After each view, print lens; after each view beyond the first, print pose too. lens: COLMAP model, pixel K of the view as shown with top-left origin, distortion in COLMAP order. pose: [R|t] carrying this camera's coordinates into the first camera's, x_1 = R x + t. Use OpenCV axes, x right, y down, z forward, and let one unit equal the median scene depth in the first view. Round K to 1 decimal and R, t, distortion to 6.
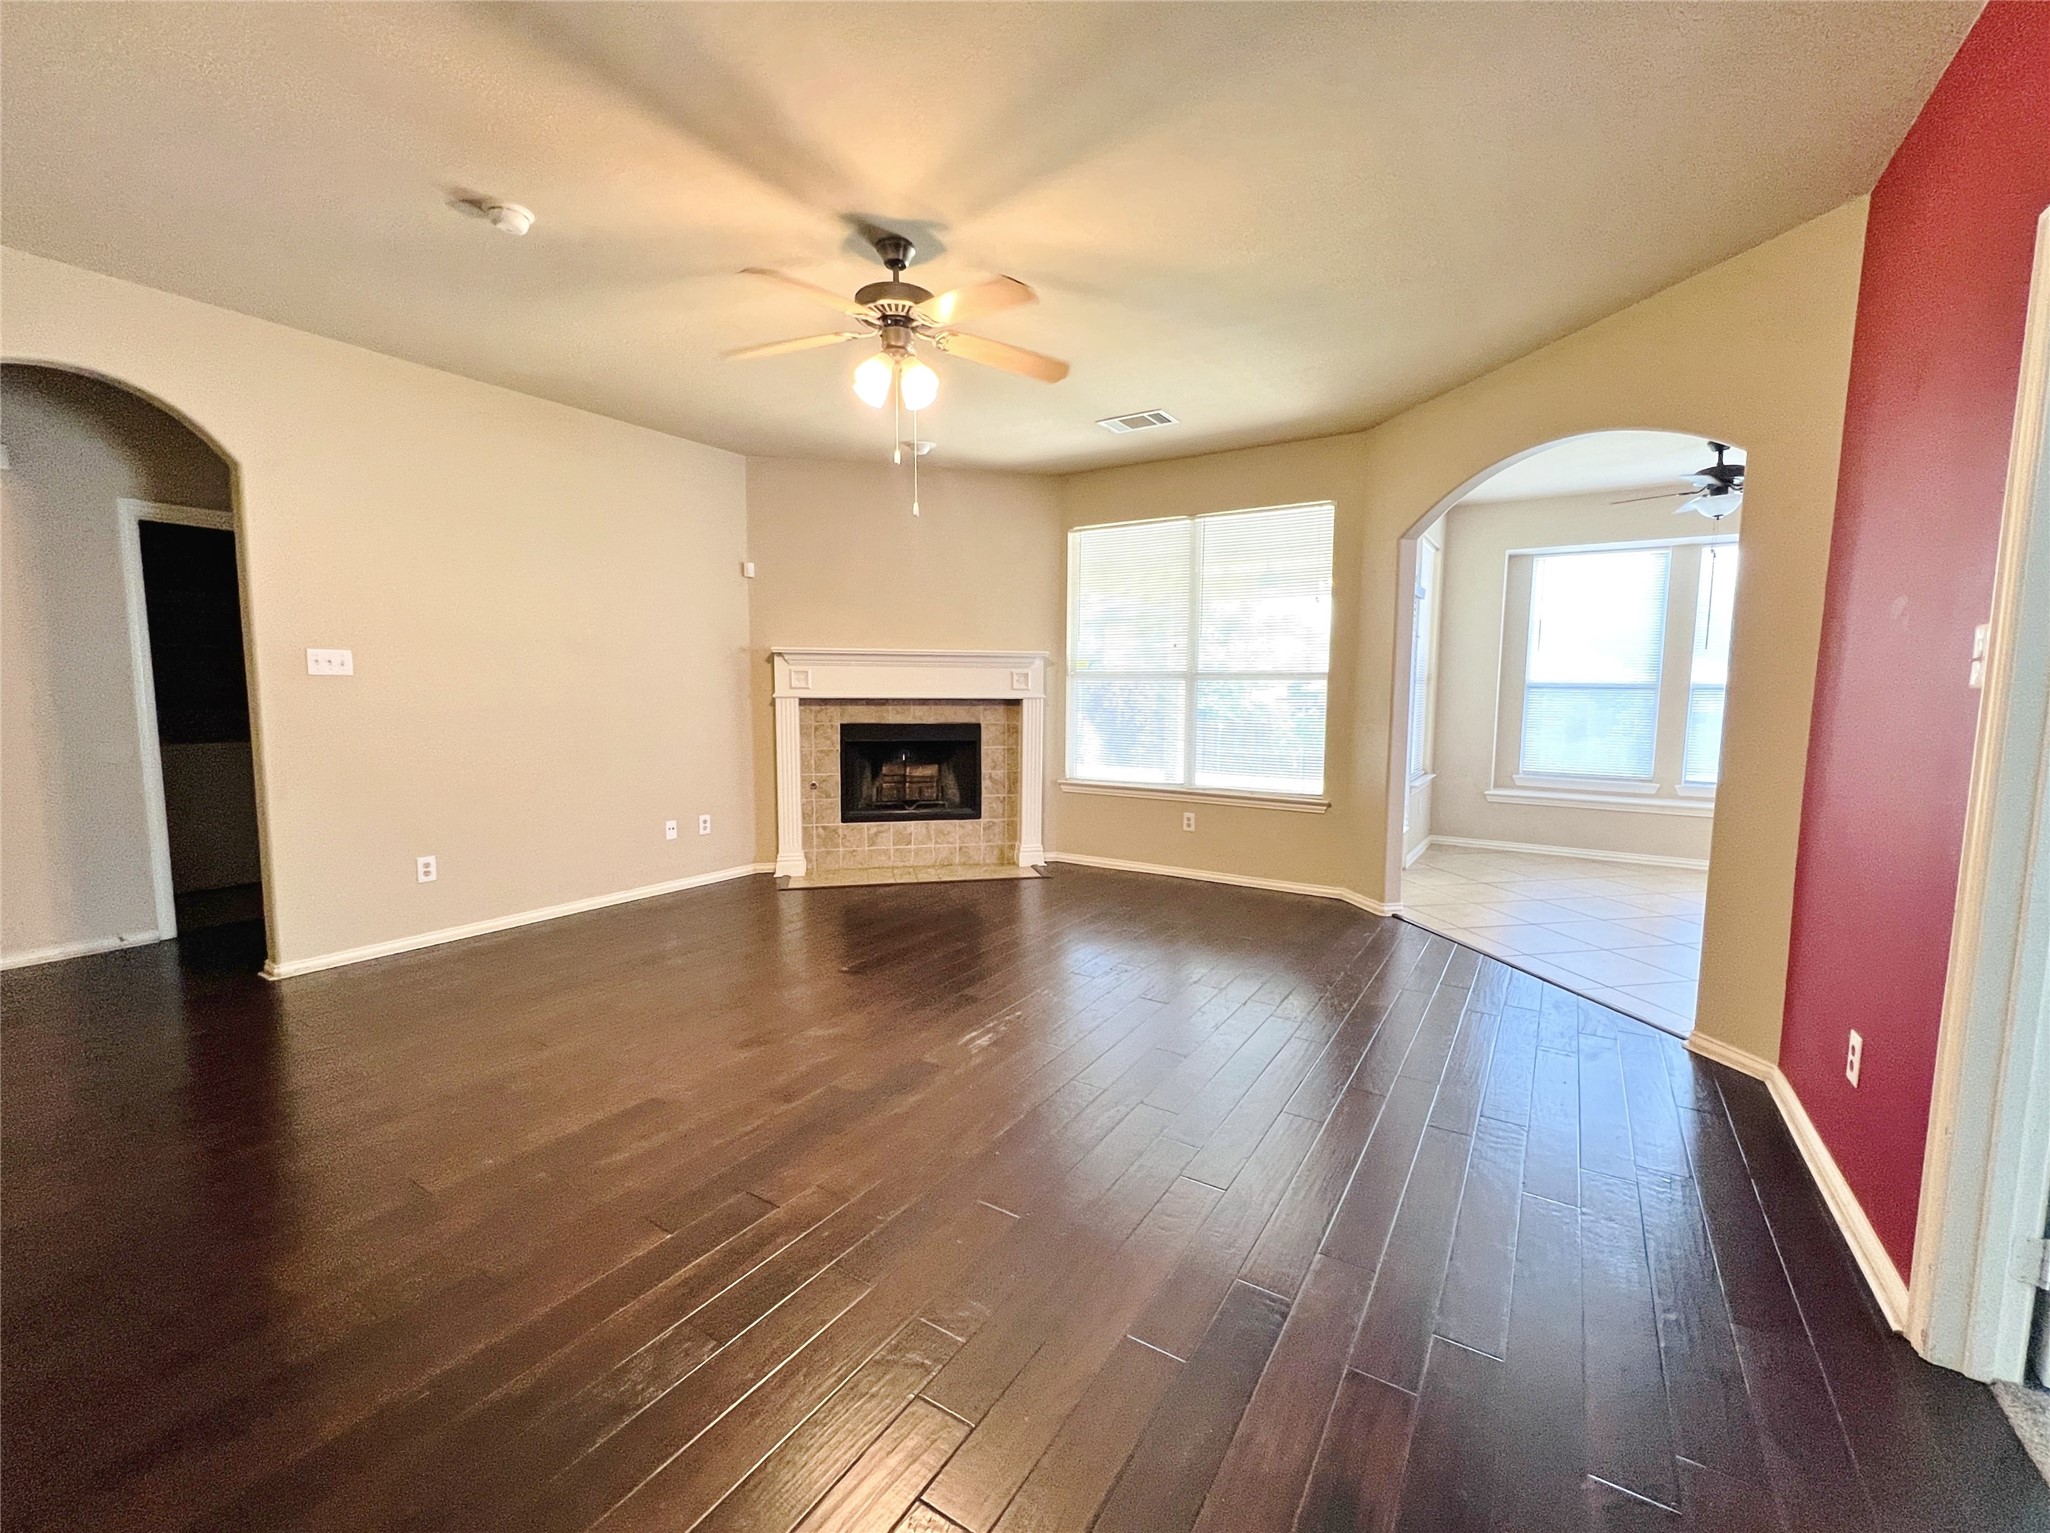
lens RADIAL K [[838.4, 0, 1031.6], [0, 838.4, 776.2], [0, 0, 1]] dist [0.005438, -0.000165]
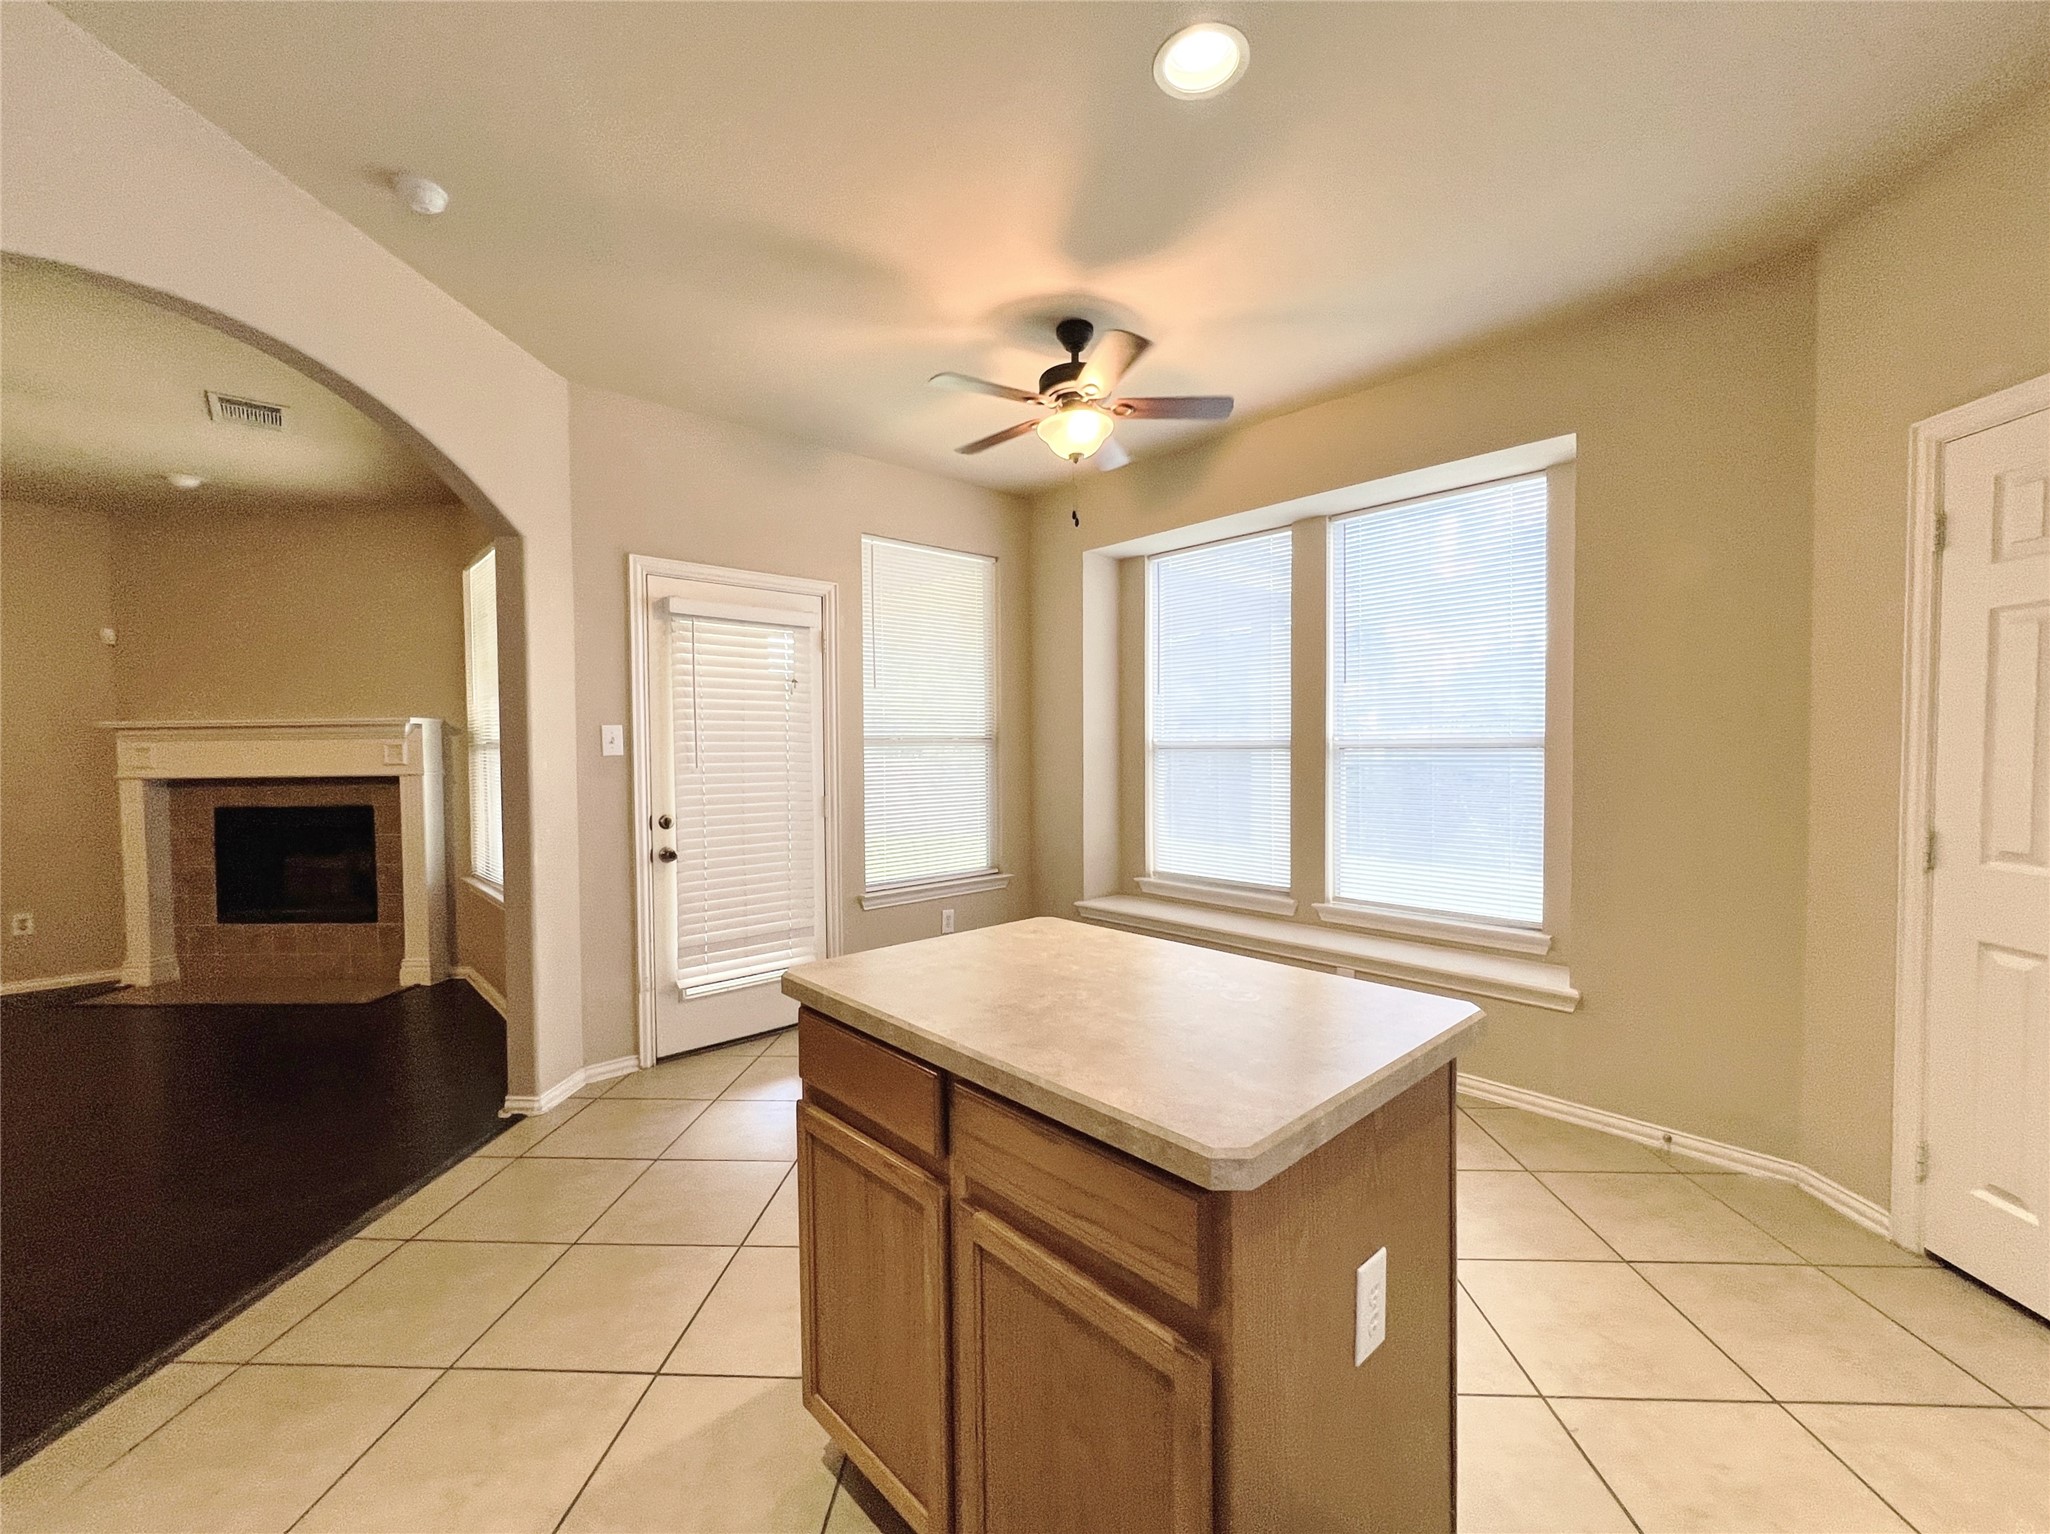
lens RADIAL K [[838.4, 0, 1006.4], [0, 838.4, 761.0], [0, 0, 1]] dist [0.005438, -0.000165]
pose [[0.963783, -0.013646, -0.266337, 0.779505], [-0.009648, 0.996252, -0.085953, -0.042982], [0.266512, 0.085410, 0.960040, 0.376219]]
